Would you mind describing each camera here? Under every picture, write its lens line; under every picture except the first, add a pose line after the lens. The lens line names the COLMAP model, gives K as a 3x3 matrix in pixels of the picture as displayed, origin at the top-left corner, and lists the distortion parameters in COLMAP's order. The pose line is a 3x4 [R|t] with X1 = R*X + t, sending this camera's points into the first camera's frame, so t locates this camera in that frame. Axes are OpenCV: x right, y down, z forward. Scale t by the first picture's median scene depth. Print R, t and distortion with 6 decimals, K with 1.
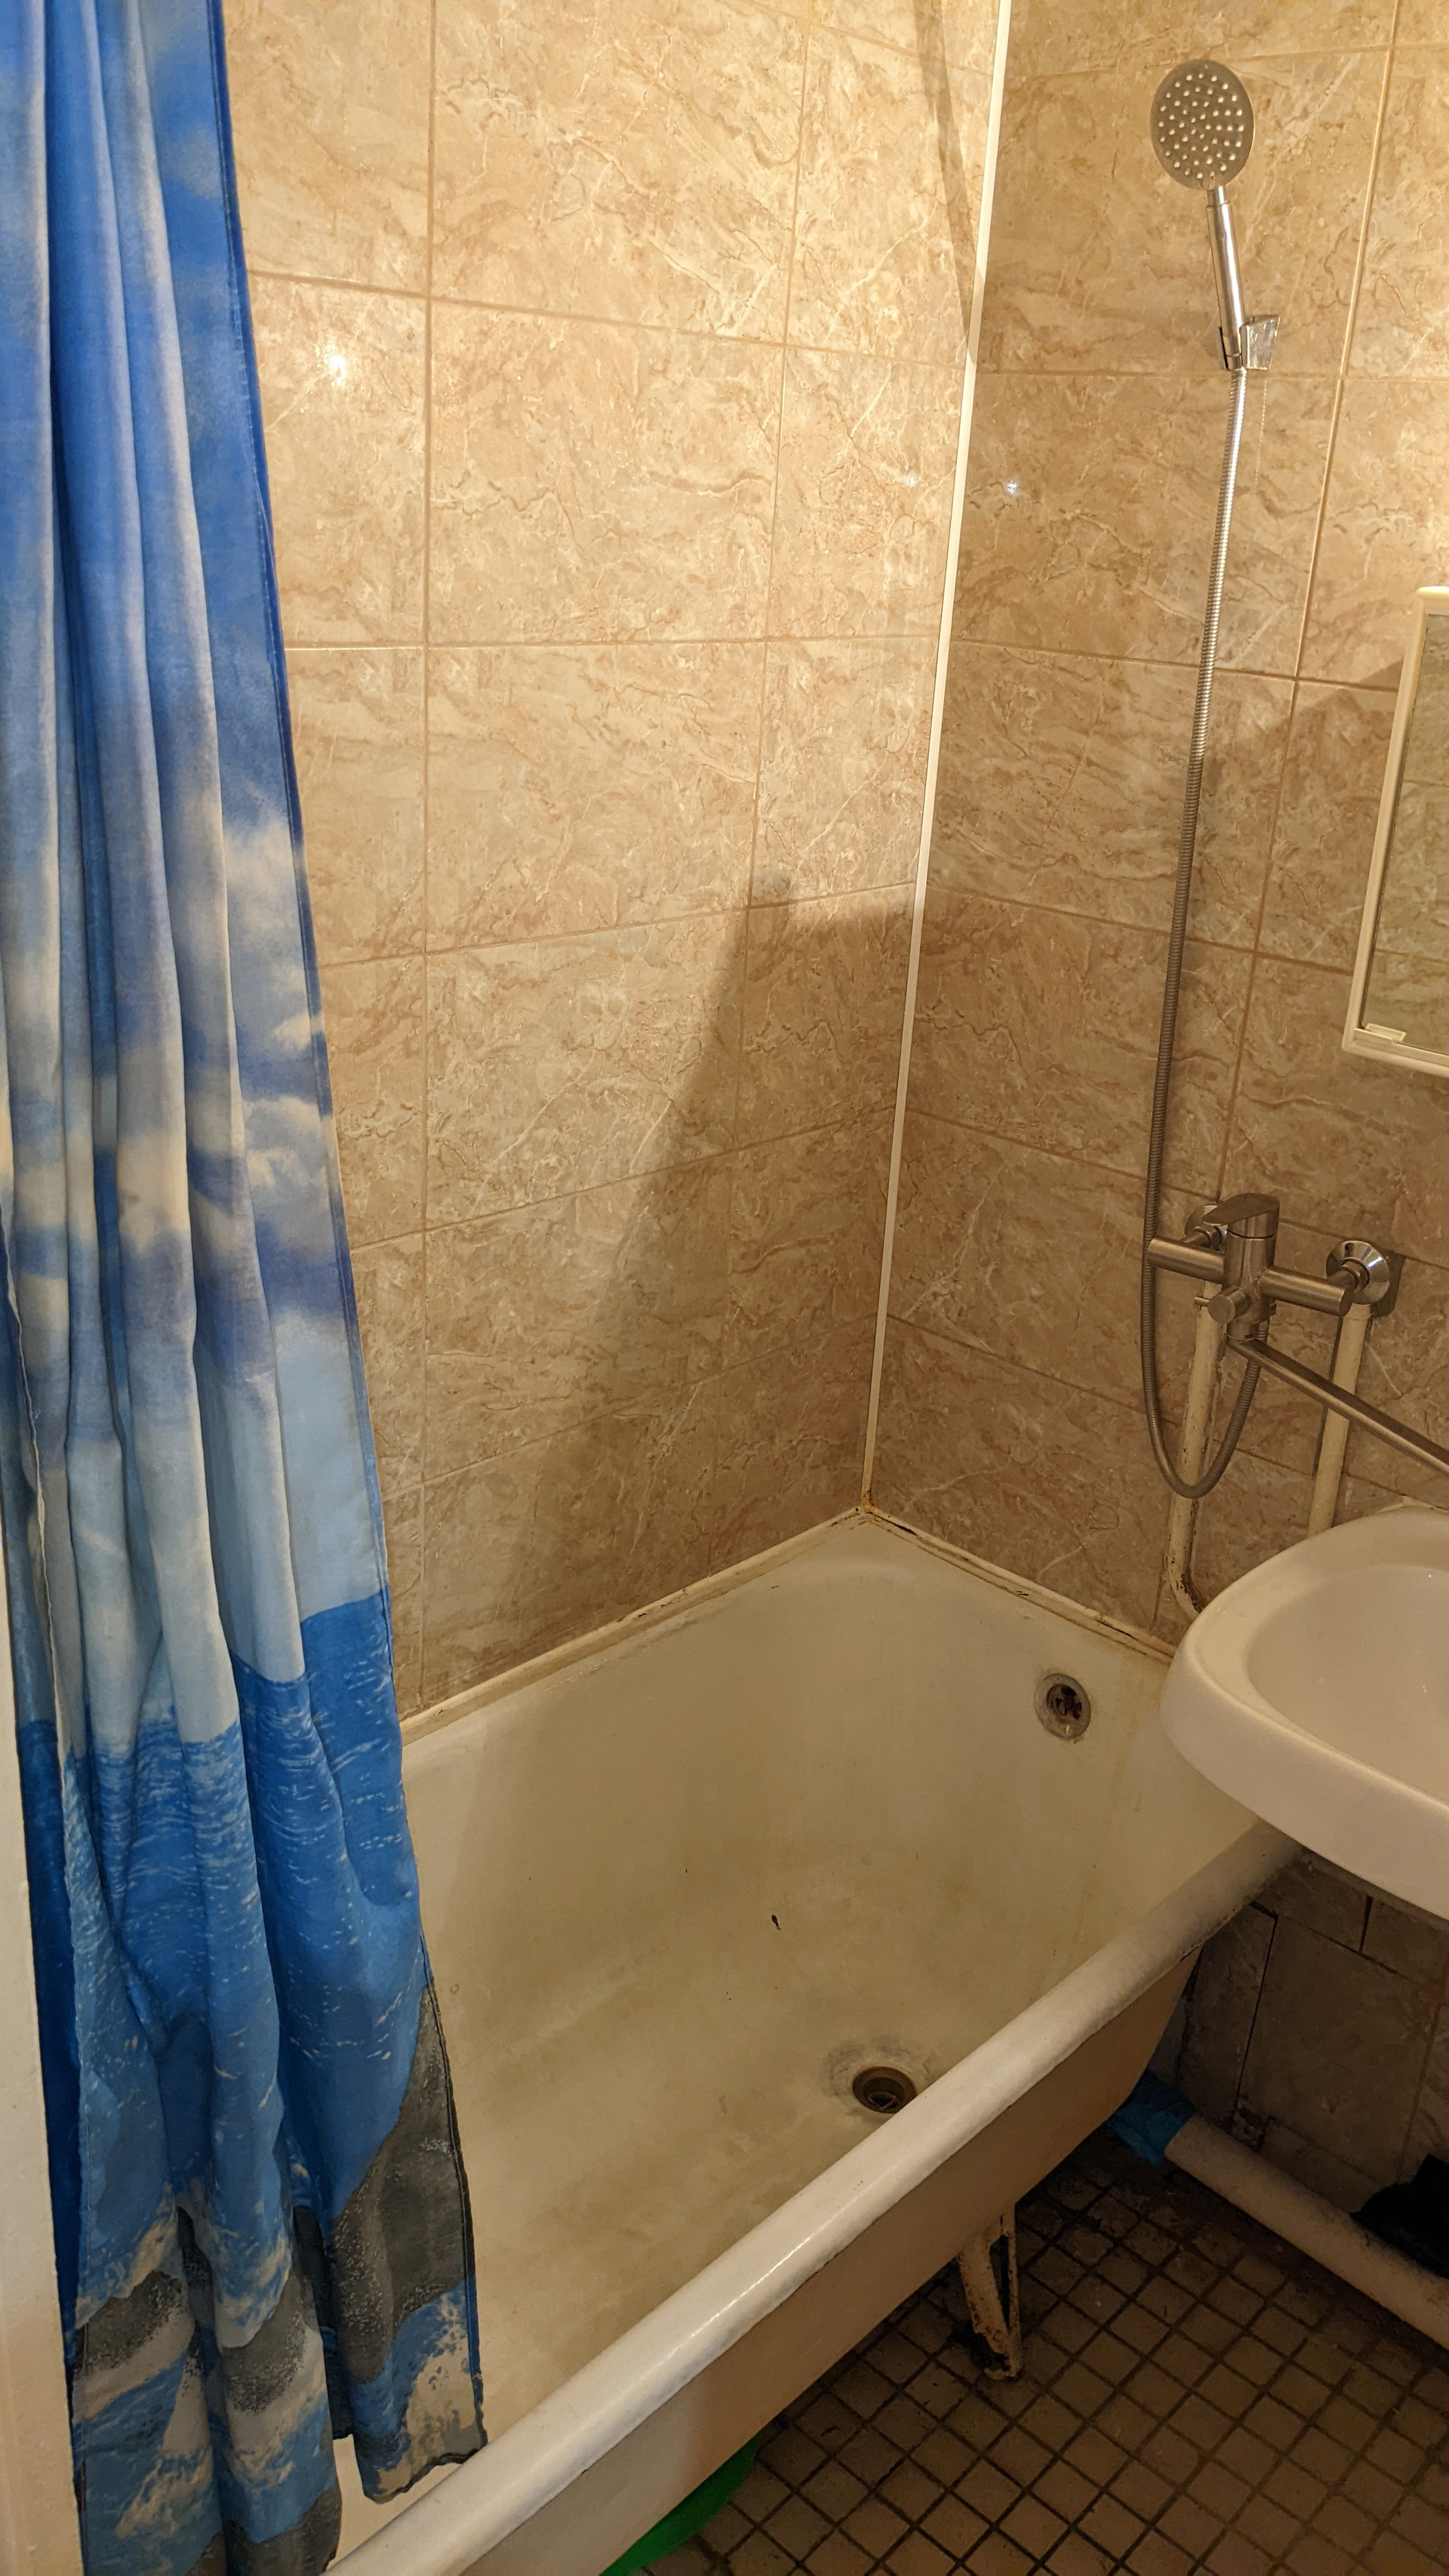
lens RADIAL K [[2067.4, 0, 710.1], [0, 2067.4, 1283.4], [0, 0, 1]] dist [0.049853, -0.097758]
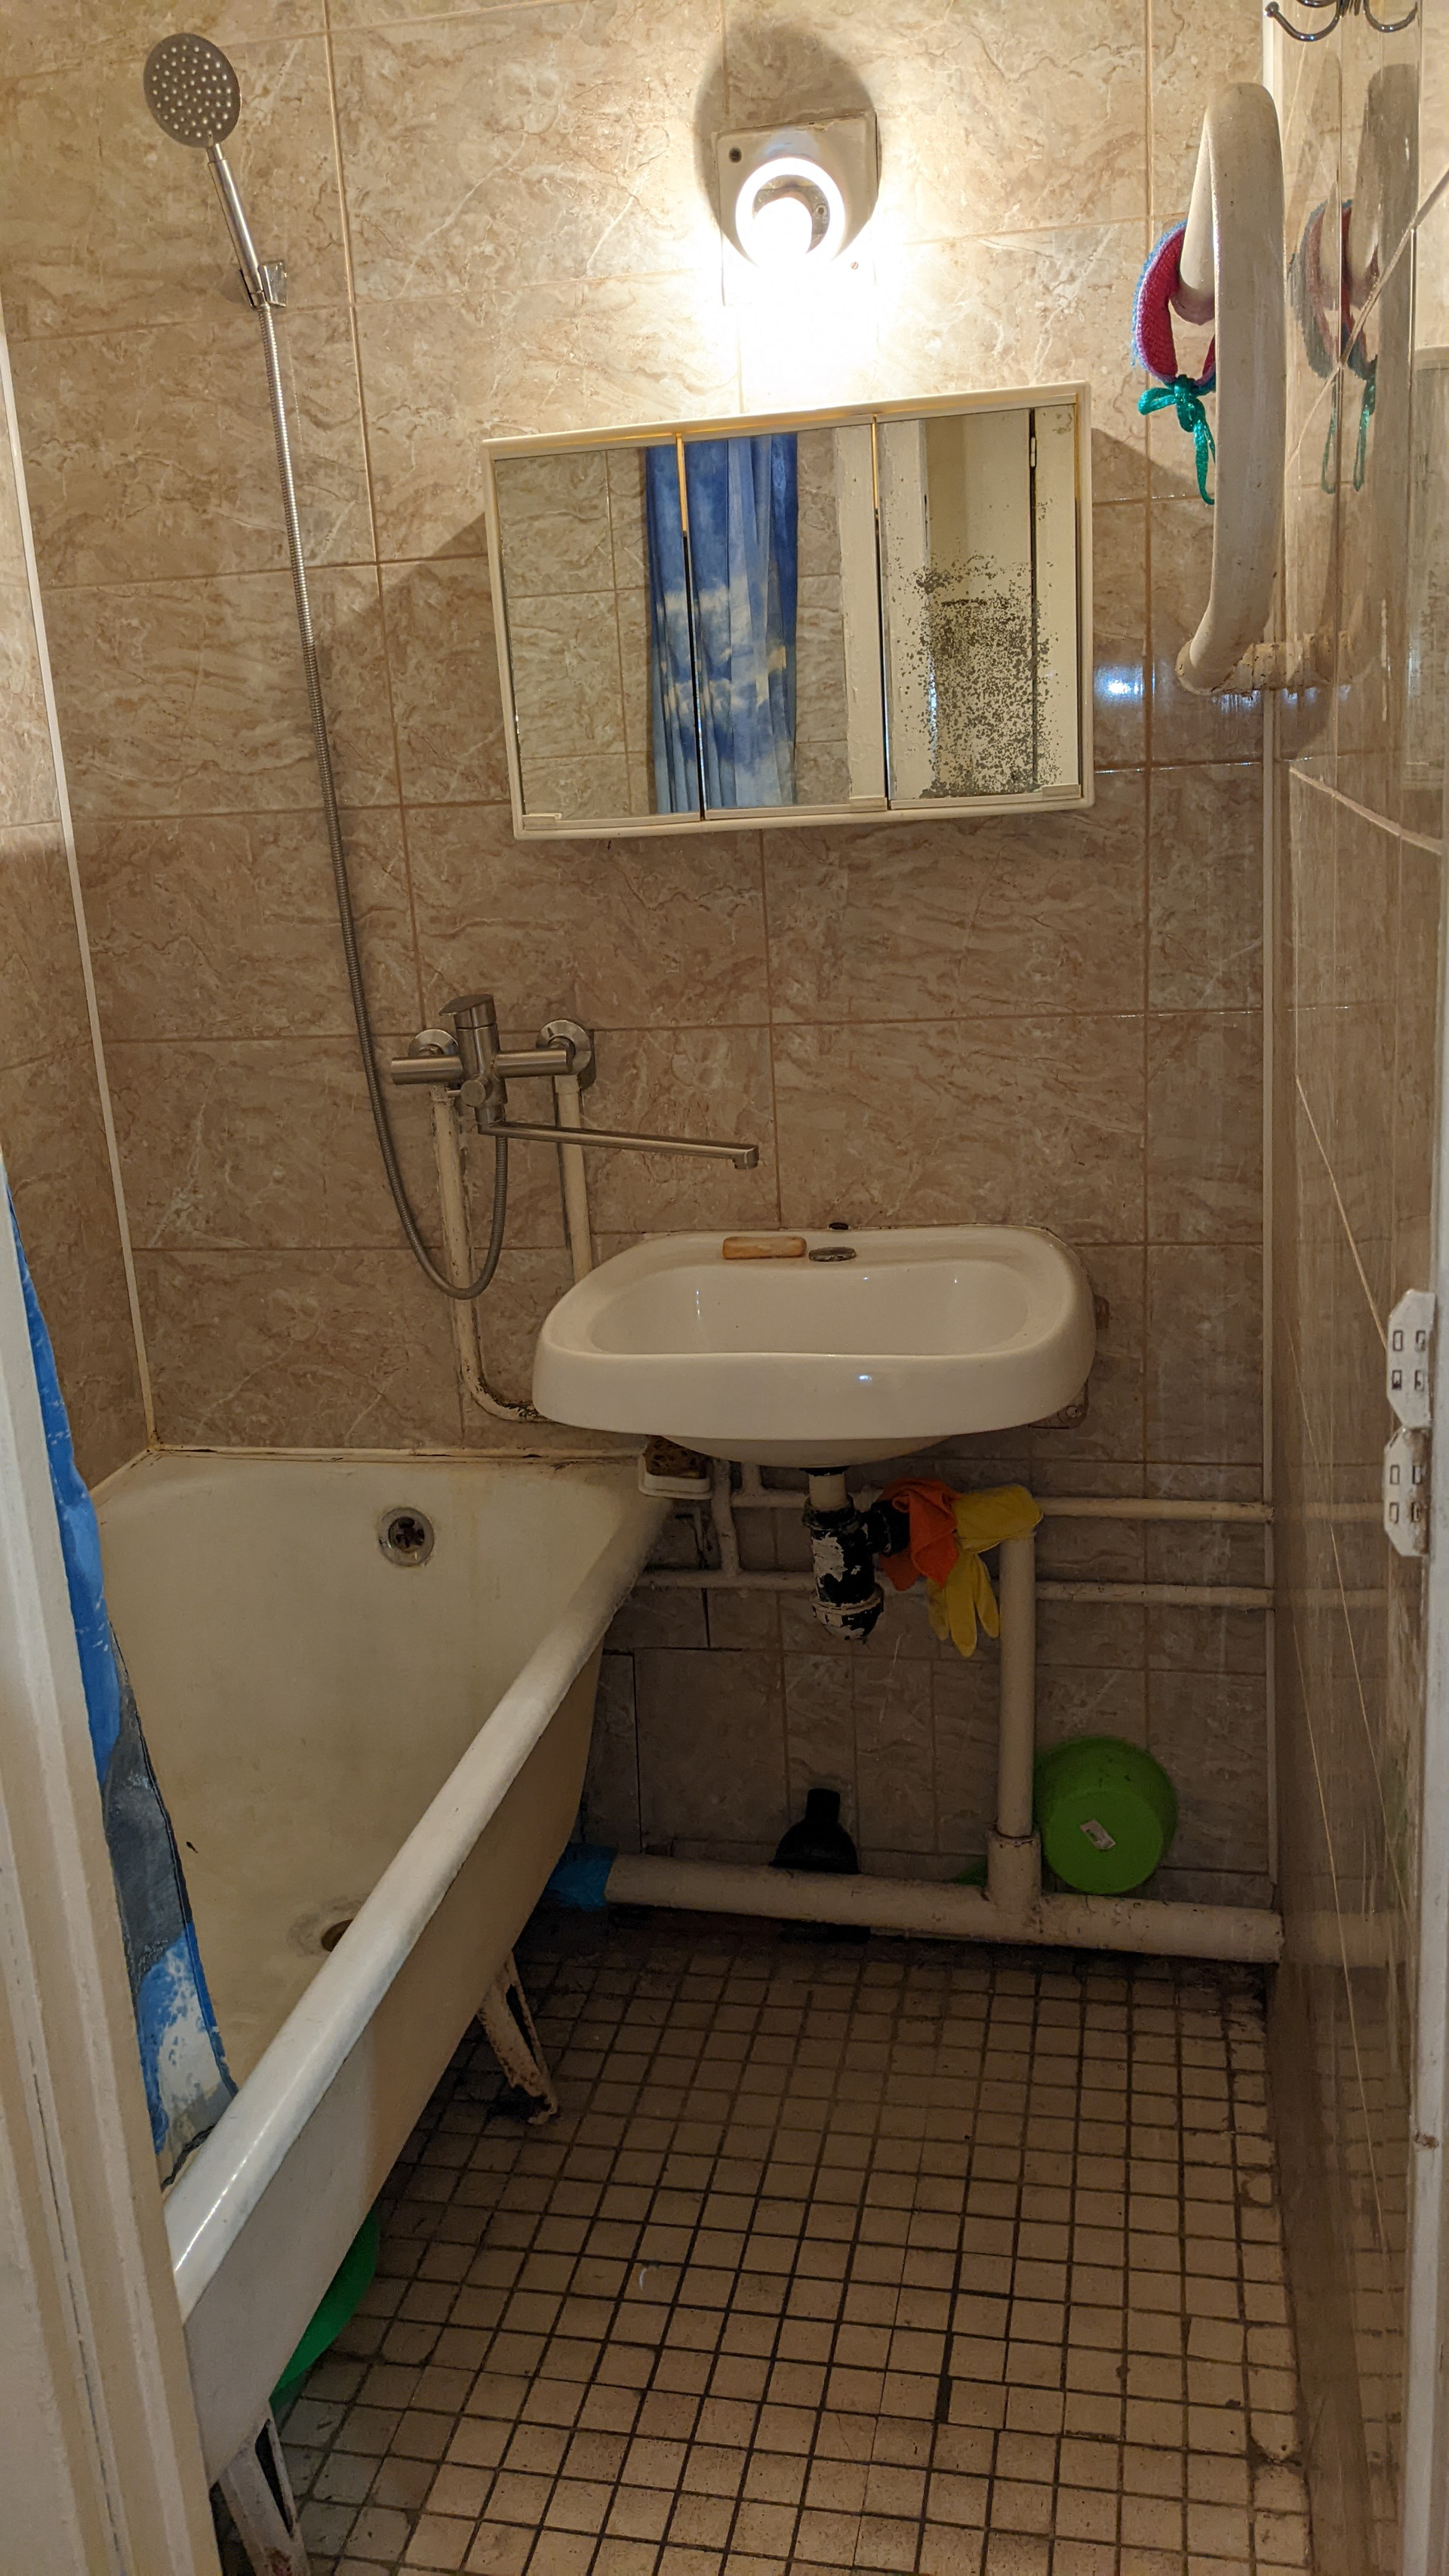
lens RADIAL K [[2067.4, 0, 734.0], [0, 2067.4, 1302.4], [0, 0, 1]] dist [0.049853, -0.097758]
pose [[0.844428, -0.240914, 0.478437, -0.193988], [0.285475, 0.958147, -0.021387, 0.176975], [-0.453261, 0.154642, 0.877861, -0.051998]]
